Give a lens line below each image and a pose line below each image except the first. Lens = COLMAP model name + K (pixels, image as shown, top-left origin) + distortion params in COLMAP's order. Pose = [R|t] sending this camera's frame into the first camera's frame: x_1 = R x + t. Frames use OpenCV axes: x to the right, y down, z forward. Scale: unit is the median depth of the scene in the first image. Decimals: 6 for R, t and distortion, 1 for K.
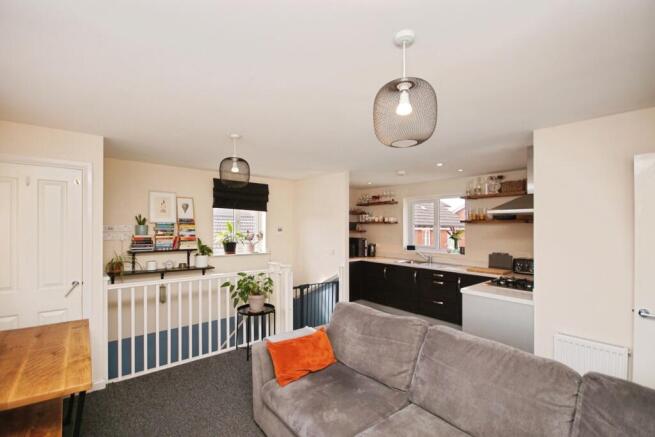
lens RADIAL K [[293.4, 0, 327.5], [0, 293.4, 218.5], [0, 0, 1]] dist [-0.001006, -0.000120]
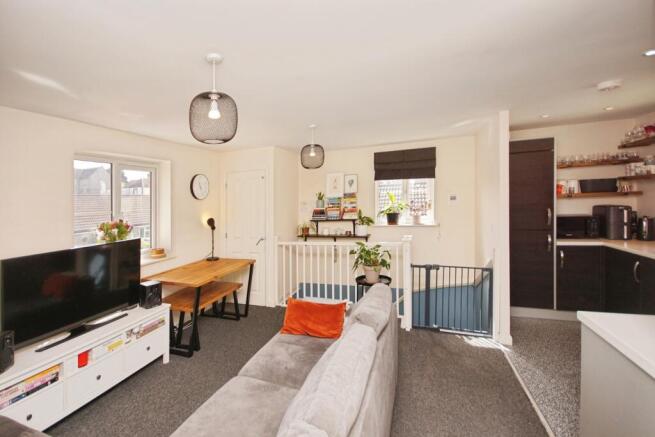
lens RADIAL K [[293.4, 0, 327.5], [0, 293.4, 218.5], [0, 0, 1]] dist [-0.001006, -0.000120]
pose [[0.505137, 0.018257, -0.862846, 0.465577], [0.071152, 0.995492, 0.062718, 0.022084], [0.860101, -0.093074, 0.501561, 0.331473]]
